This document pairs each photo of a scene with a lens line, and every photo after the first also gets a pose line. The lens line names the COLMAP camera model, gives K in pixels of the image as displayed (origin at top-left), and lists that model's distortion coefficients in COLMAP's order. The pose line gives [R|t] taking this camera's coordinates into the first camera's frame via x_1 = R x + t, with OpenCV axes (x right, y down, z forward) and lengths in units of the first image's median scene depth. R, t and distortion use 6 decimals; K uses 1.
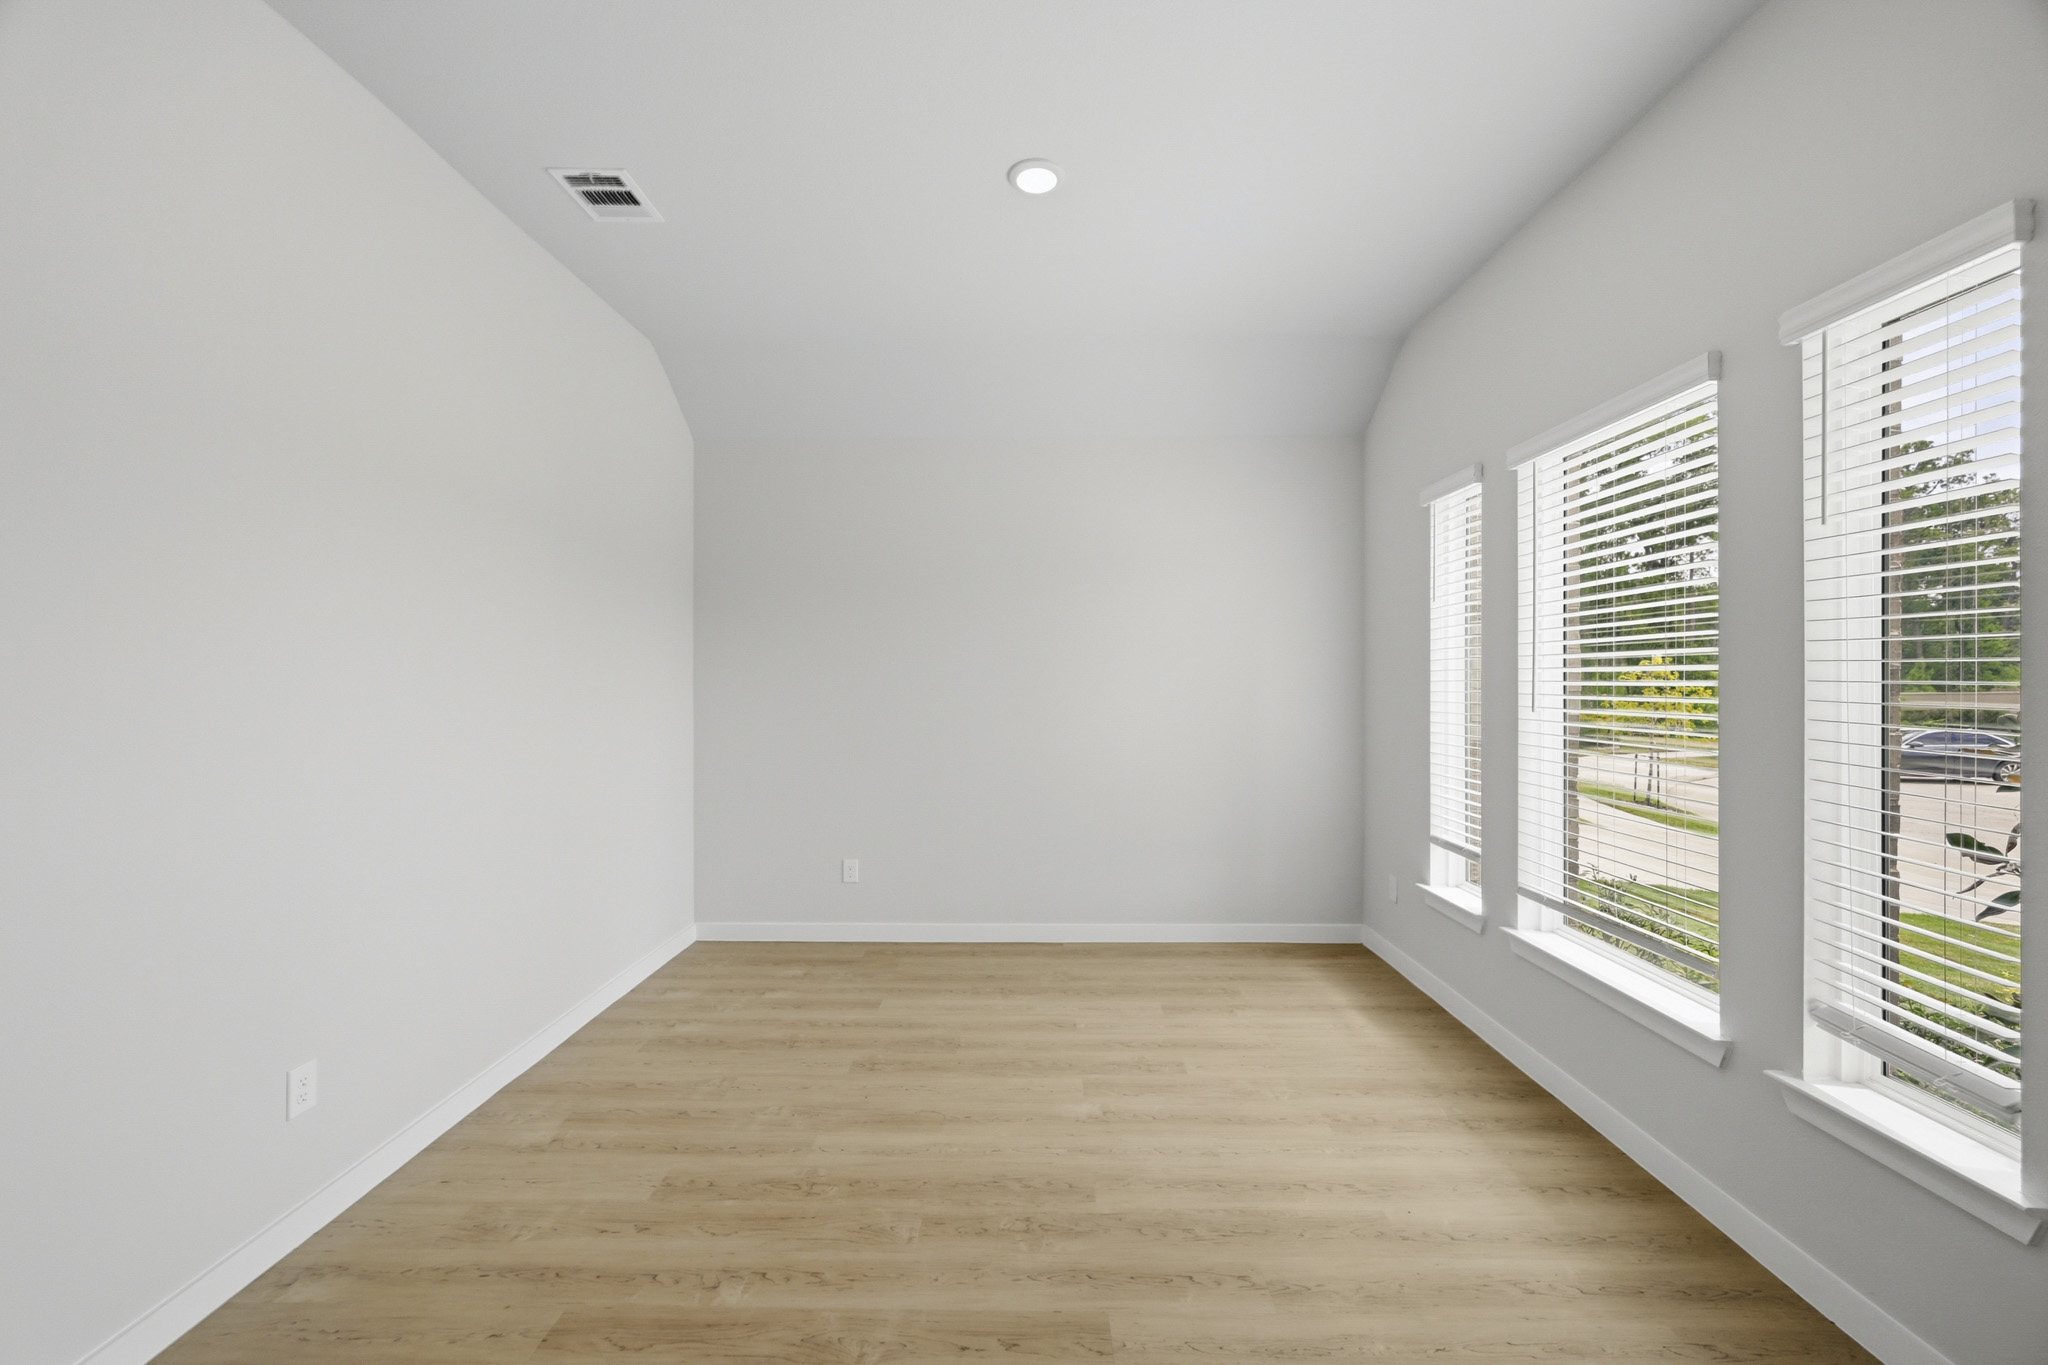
lens RADIAL K [[806.3, 0, 1024.0], [0, 806.3, 682.5], [0, 0, 1]] dist [-0.000019, 0.000012]
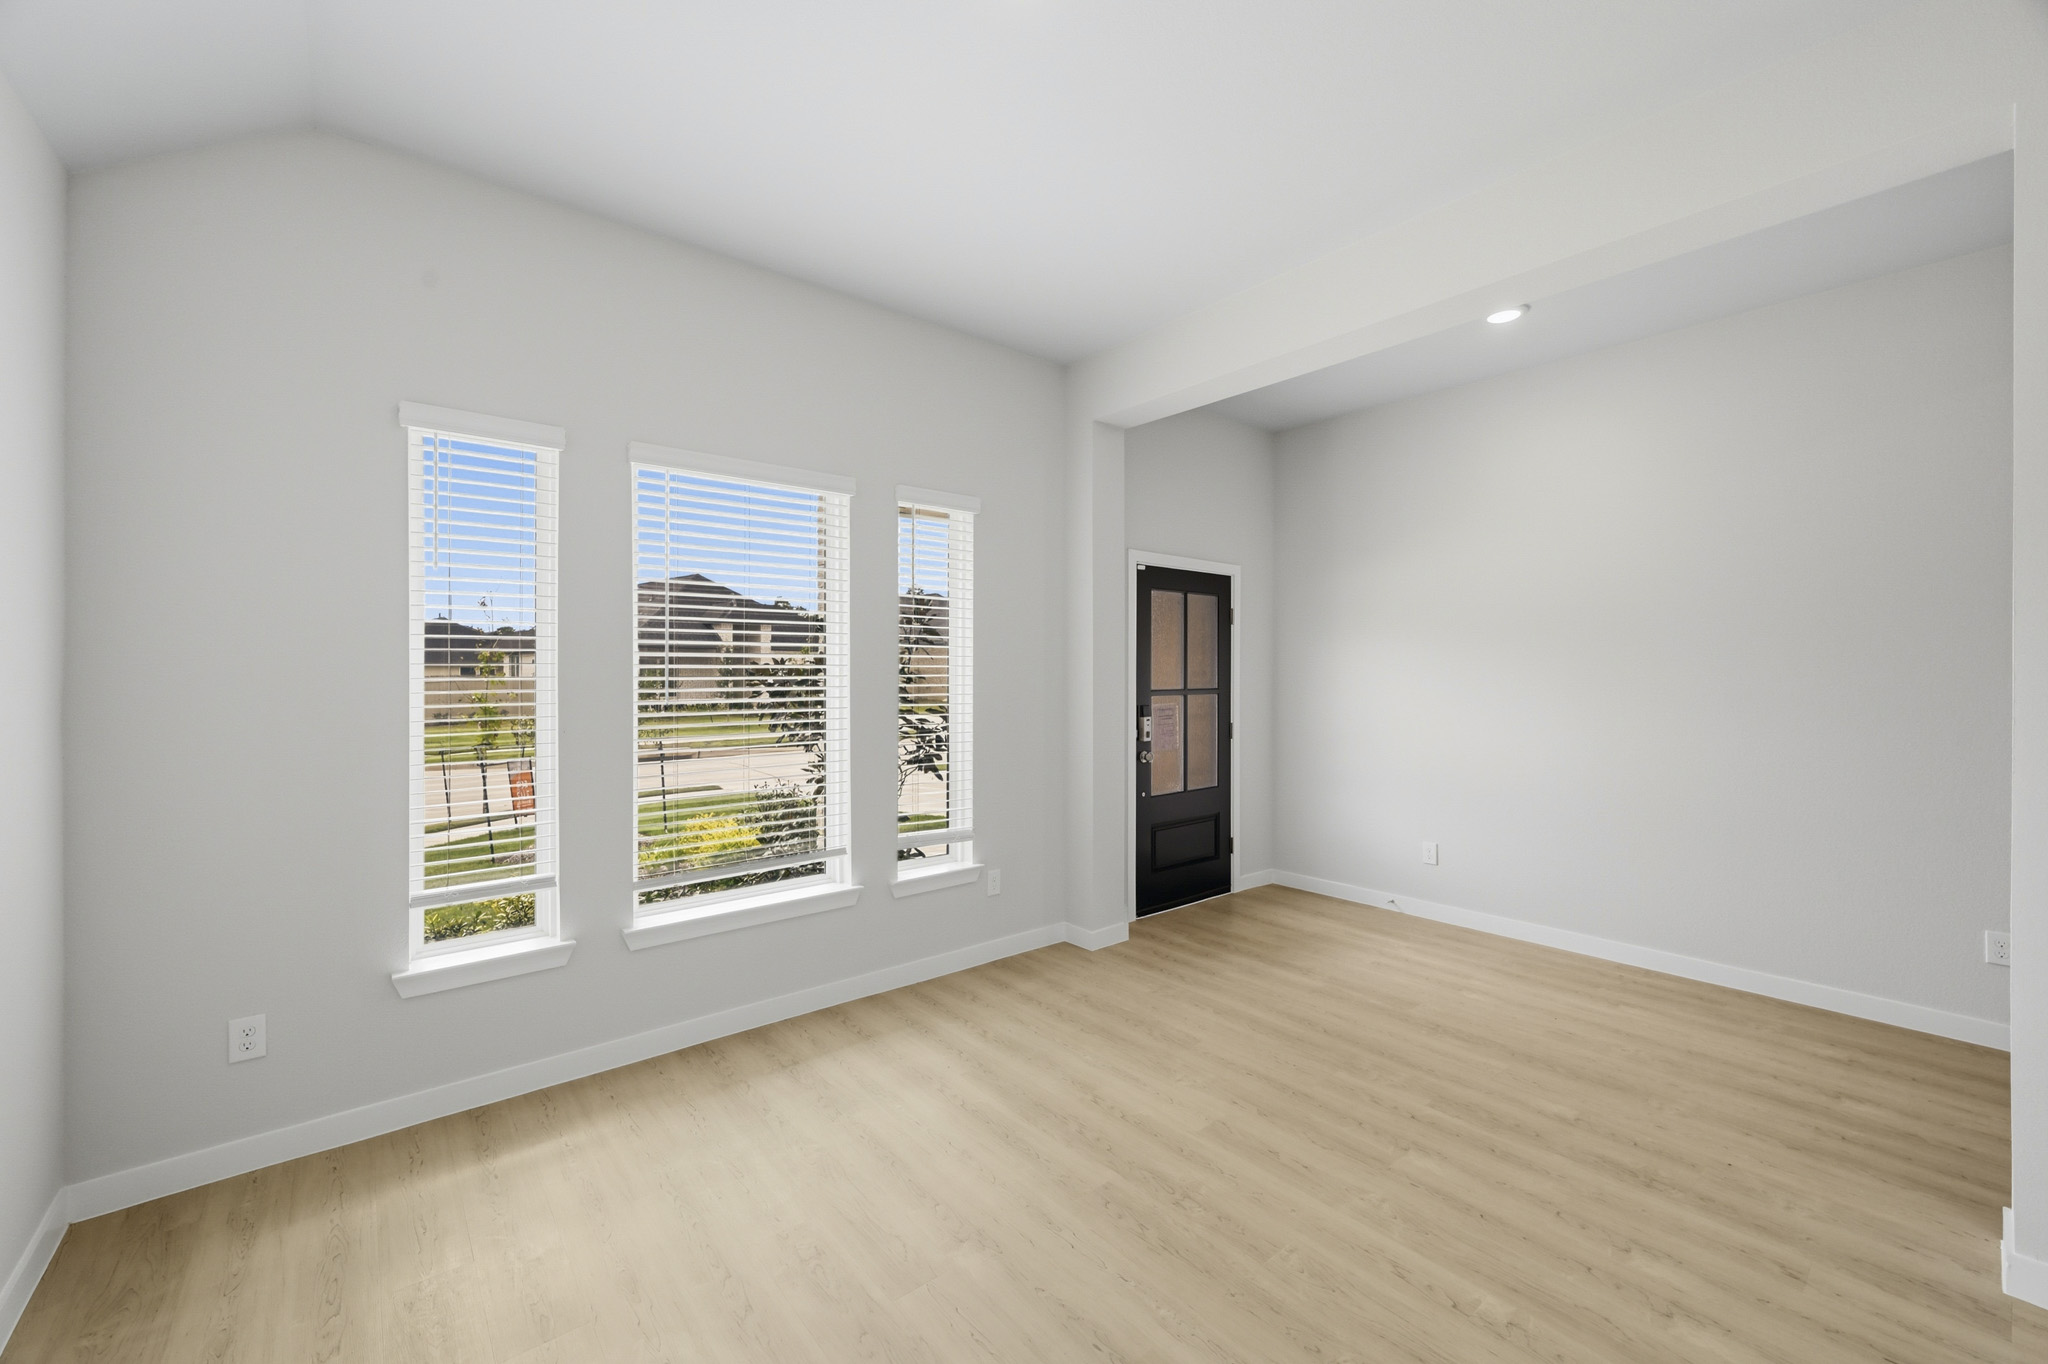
lens RADIAL K [[806.3, 0, 1024.0], [0, 806.3, 682.0], [0, 0, 1]] dist [-0.000019, 0.000012]
pose [[-0.639599, -0.008378, 0.768663, -0.633832], [0.006119, 0.999853, 0.015990, -0.011176], [-0.768684, 0.014931, -0.639454, 1.745597]]
